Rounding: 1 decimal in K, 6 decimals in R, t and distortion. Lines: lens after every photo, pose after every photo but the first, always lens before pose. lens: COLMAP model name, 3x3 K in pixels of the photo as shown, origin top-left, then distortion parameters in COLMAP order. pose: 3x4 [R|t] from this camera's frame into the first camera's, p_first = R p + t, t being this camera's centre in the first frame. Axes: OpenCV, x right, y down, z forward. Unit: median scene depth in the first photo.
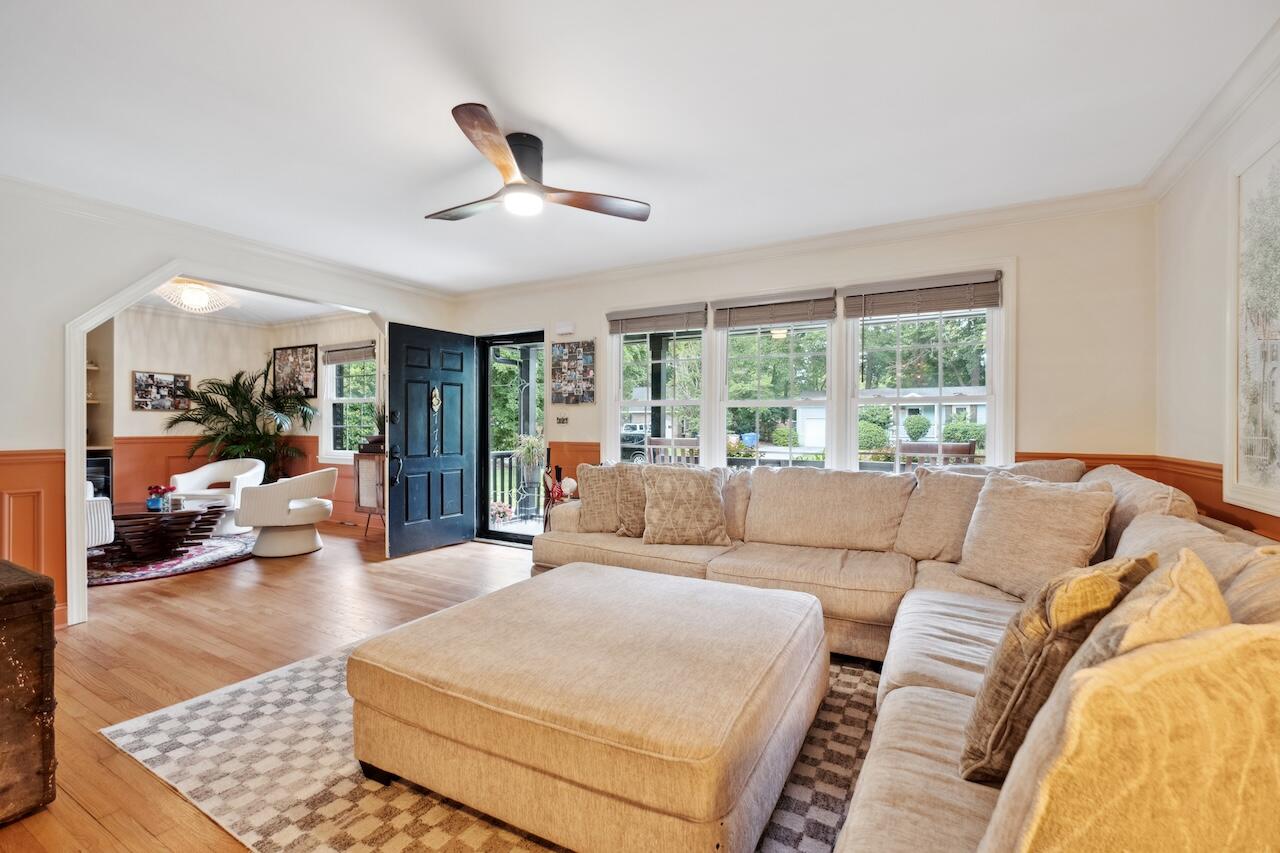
lens RADIAL K [[552.0, 0, 641.9], [0, 552.0, 428.9], [0, 0, 1]] dist [-0.001801, -0.000001]
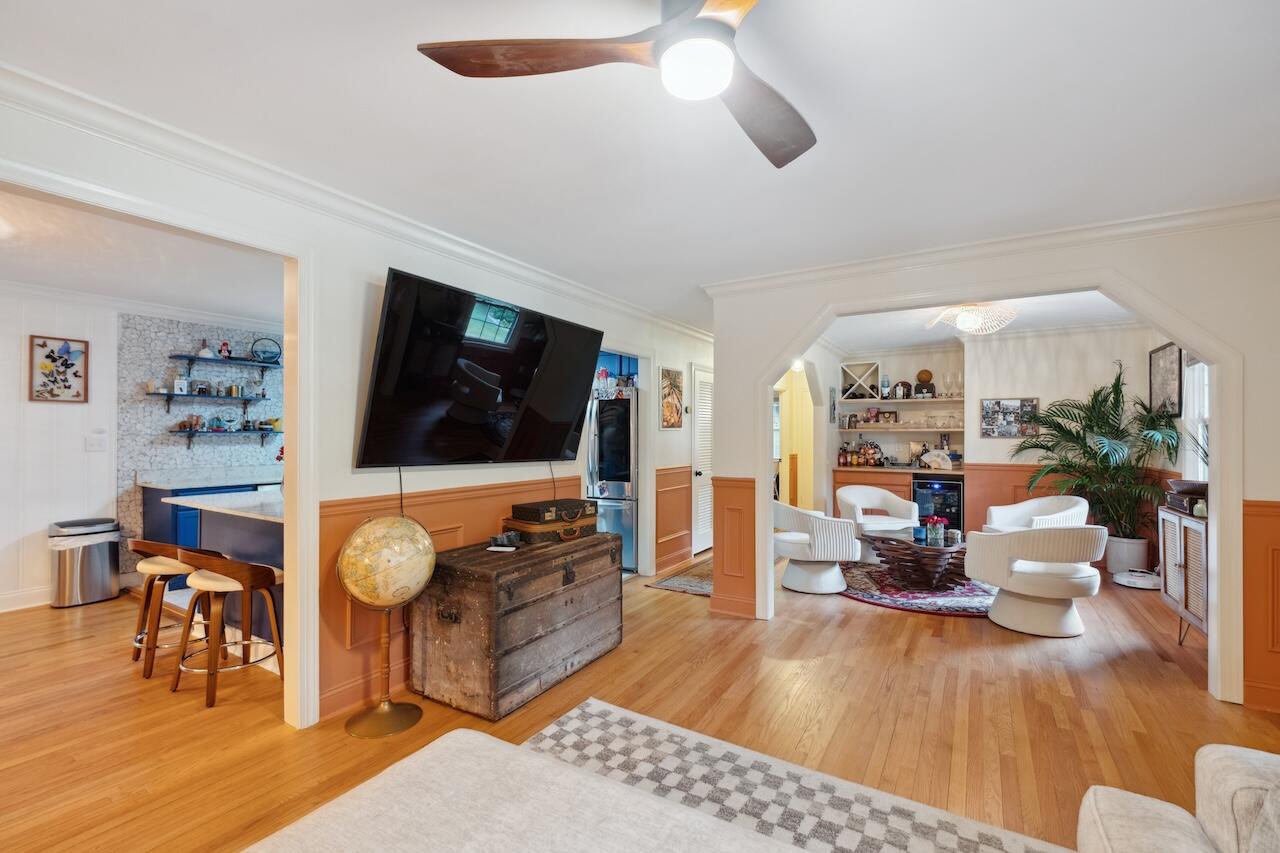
lens RADIAL K [[552.0, 0, 641.9], [0, 552.0, 428.9], [0, 0, 1]] dist [-0.001801, -0.000001]
pose [[-0.033403, -0.014816, -0.999332, 0.156312], [-0.009042, 0.999854, -0.014521, -0.037131], [0.999401, 0.008551, -0.033532, 0.513263]]
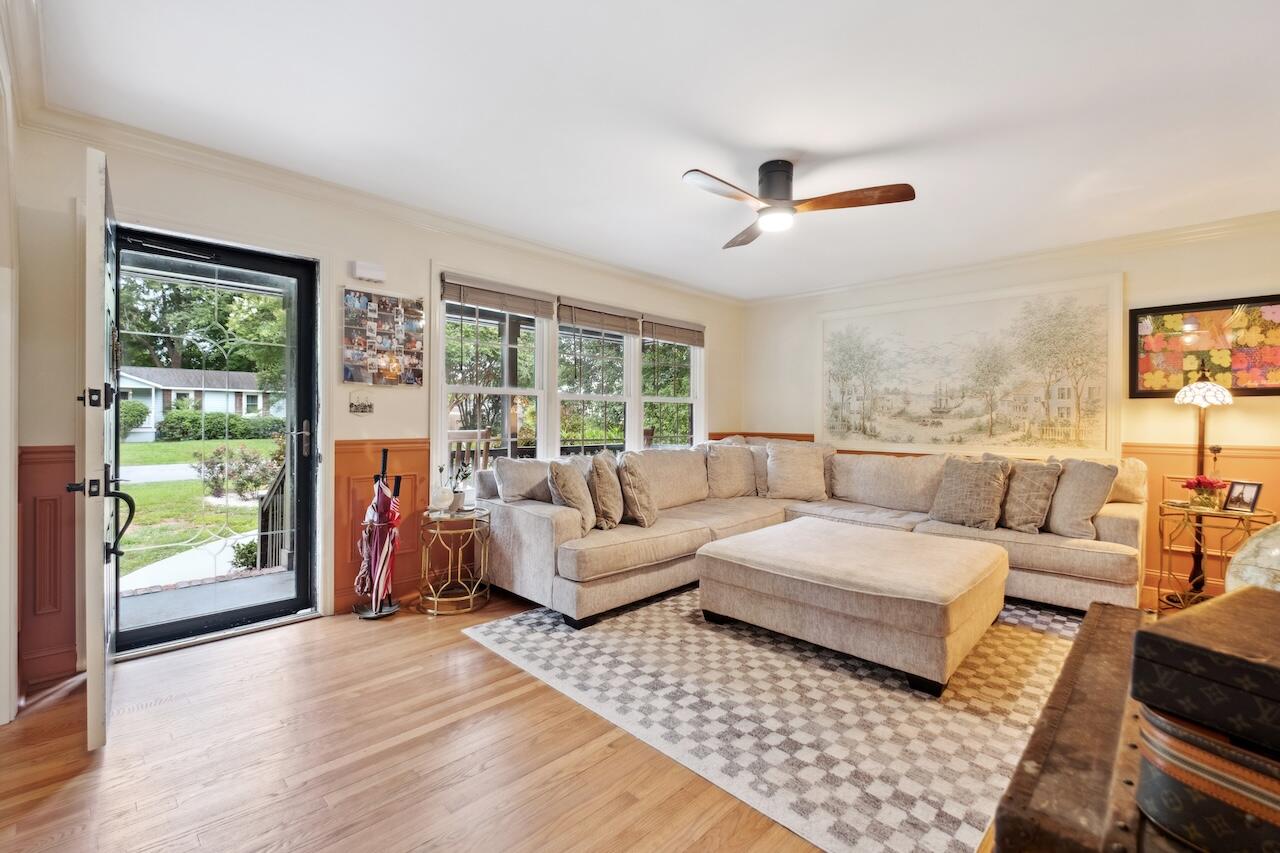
lens RADIAL K [[552.0, 0, 641.9], [0, 552.0, 428.9], [0, 0, 1]] dist [-0.001801, -0.000001]
pose [[0.261085, -0.020183, 0.965105, -0.729300], [-0.000596, 0.999778, 0.021070, -0.004435], [-0.965316, -0.006076, 0.261015, 0.514381]]
